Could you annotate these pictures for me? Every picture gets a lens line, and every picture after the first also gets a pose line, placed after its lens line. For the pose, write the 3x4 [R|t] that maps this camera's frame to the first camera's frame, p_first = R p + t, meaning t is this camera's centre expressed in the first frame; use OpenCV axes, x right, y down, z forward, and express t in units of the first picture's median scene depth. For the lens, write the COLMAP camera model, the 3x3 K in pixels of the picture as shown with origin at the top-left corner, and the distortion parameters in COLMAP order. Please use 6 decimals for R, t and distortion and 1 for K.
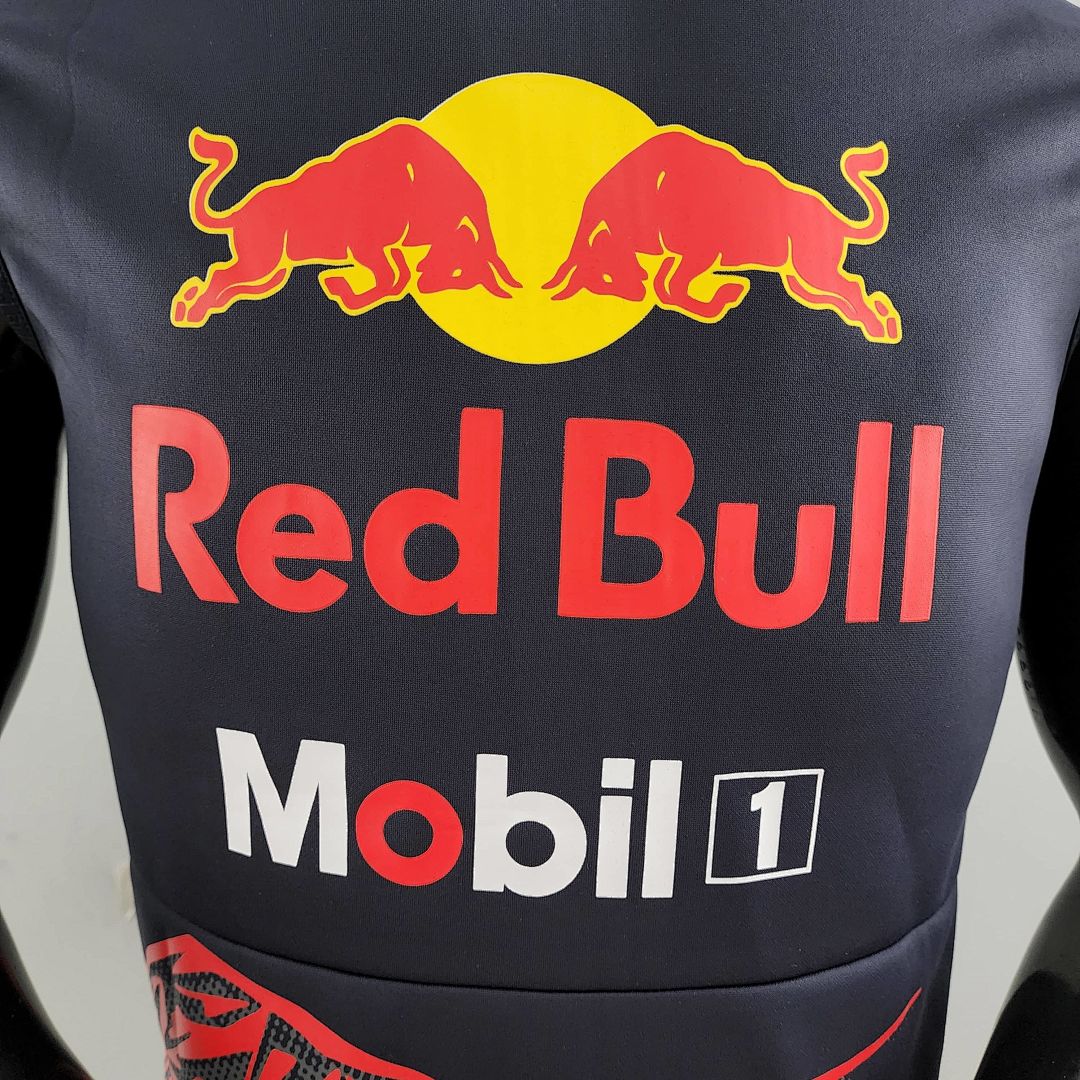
lens RADIAL K [[980.1, 0, 539.9], [0, 980.1, 513.4], [0, 0, 1]] dist [0.081538, -0.174383]
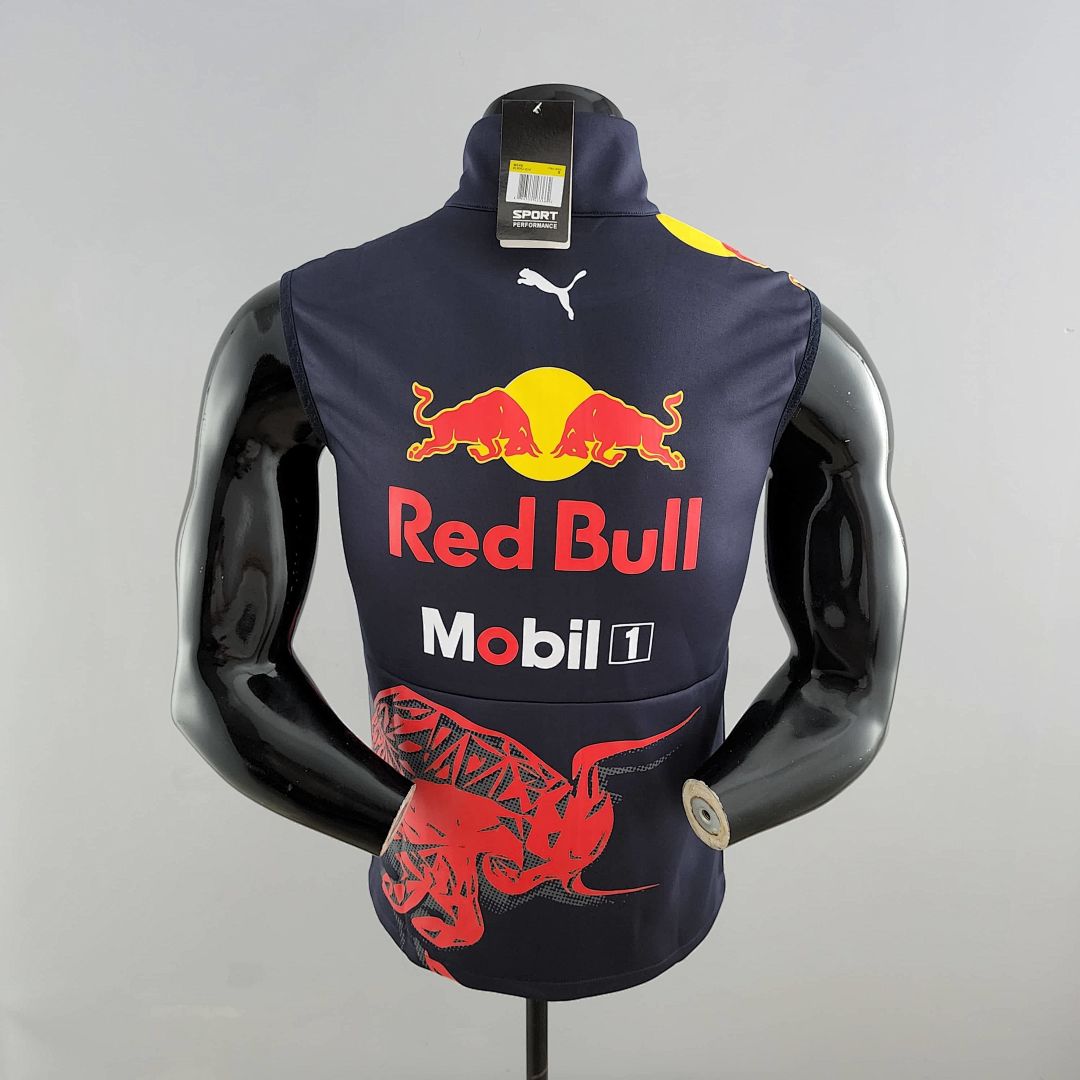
lens RADIAL K [[980.1, 0, 539.9], [0, 980.1, 513.4], [0, 0, 1]] dist [0.081538, -0.174383]
pose [[0.999824, 0.002515, 0.018601, -0.072460], [-0.005892, 0.982955, 0.183753, -0.538530], [-0.017822, -0.183830, 0.982796, -1.609743]]
